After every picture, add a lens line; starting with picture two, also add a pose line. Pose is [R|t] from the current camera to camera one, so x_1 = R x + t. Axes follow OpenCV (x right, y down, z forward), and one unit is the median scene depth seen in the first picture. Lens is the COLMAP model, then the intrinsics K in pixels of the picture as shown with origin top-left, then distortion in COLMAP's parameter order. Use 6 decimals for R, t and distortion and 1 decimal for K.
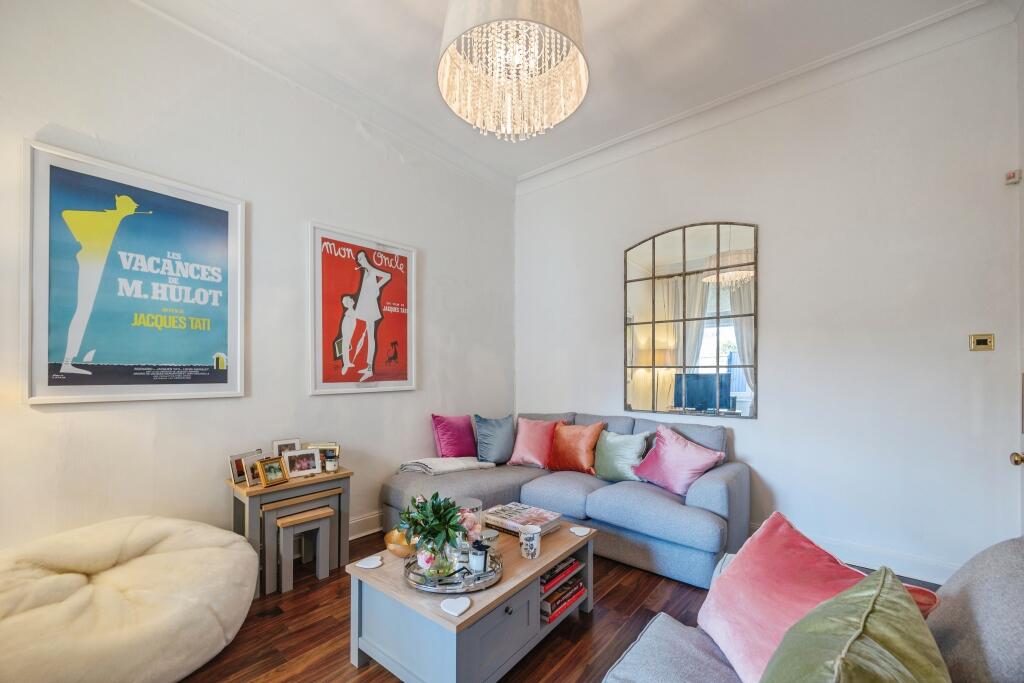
lens RADIAL K [[396.2, 0, 516.9], [0, 396.2, 366.5], [0, 0, 1]] dist [-0.001541, -0.000047]
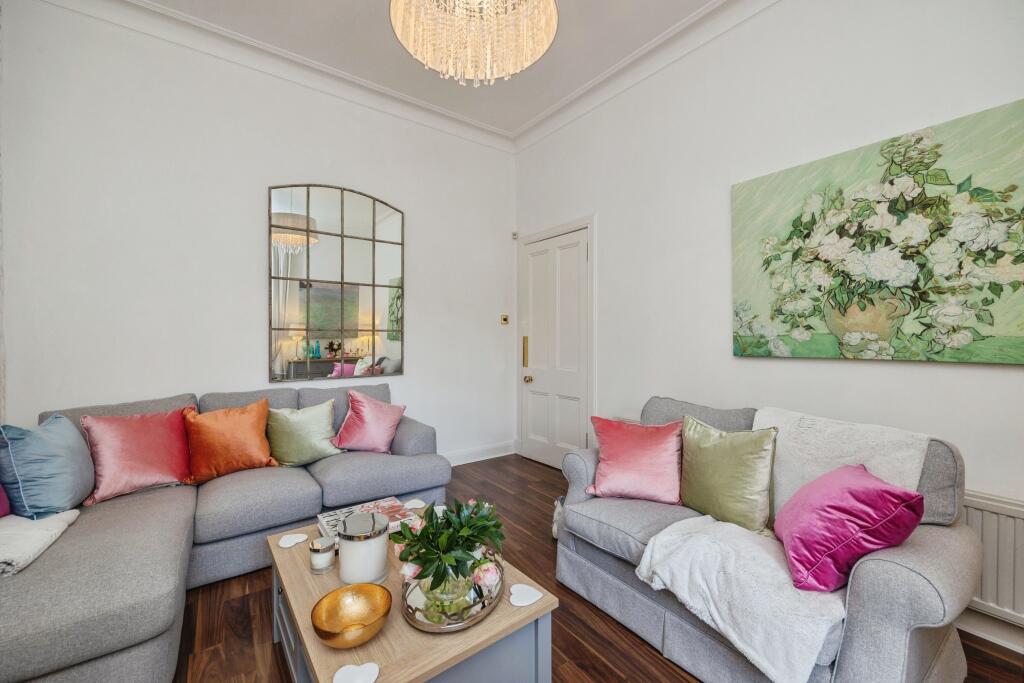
lens RADIAL K [[391.8, 0, 515.9], [0, 391.8, 339.0], [0, 0, 1]] dist [-0.000801, -0.000049]
pose [[0.263829, -0.010348, 0.964514, -0.454221], [-0.013927, 0.999797, 0.014536, 0.001823], [-0.964469, -0.017268, 0.263631, 0.352994]]
